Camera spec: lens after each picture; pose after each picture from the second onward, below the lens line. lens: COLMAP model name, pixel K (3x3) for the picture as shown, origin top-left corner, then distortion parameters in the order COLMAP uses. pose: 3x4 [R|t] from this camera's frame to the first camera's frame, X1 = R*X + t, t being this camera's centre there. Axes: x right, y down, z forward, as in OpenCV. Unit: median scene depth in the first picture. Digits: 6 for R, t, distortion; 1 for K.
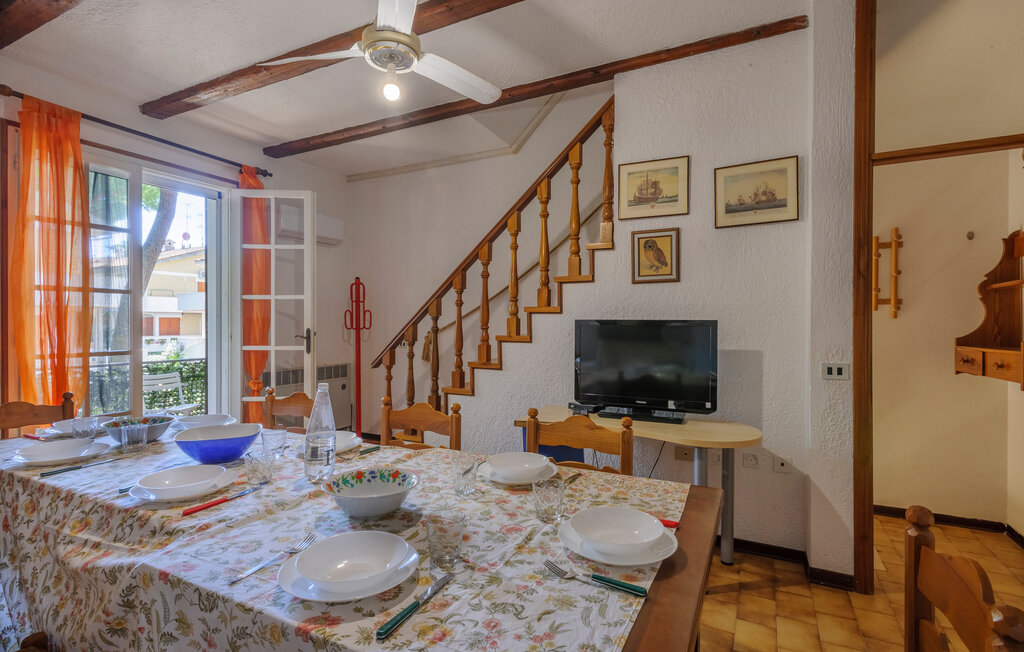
lens RADIAL K [[488.8, 0, 498.4], [0, 488.8, 324.1], [0, 0, 1]] dist [0.002202, 0.000161]
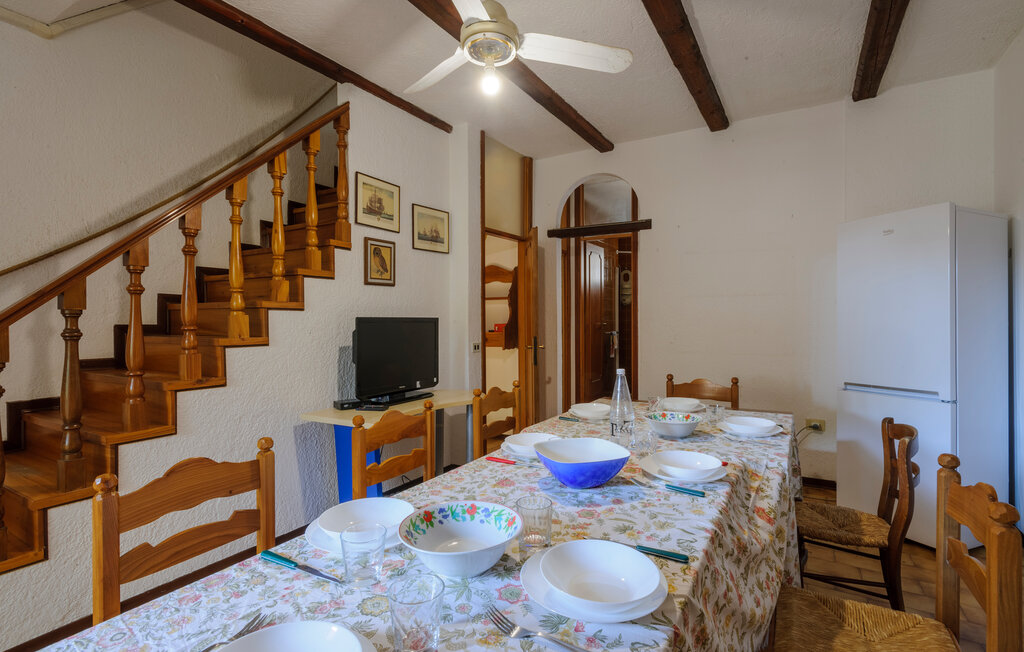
lens RADIAL K [[488.8, 0, 498.4], [0, 488.8, 324.1], [0, 0, 1]] dist [0.002202, 0.000161]
pose [[0.074982, -0.012294, 0.997109, -0.820649], [0.008215, 0.999898, 0.011711, -0.004505], [-0.997151, 0.007313, 0.075075, 0.639241]]
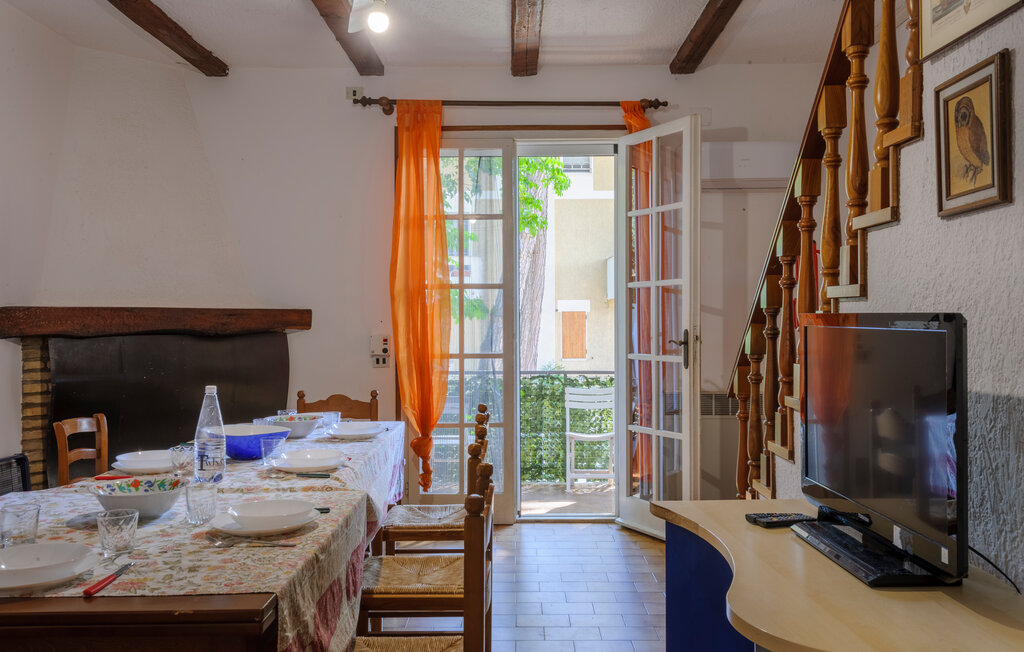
lens RADIAL K [[851.6, 0, 512.0], [0, 851.6, 326.0], [0, 0, 1]] dist [-0.004369, -0.001347]
pose [[0.462997, 0.003578, -0.886352, 0.737826], [0.000294, 0.999991, 0.004191, -0.001058], [0.886360, -0.002201, 0.462992, 0.396138]]
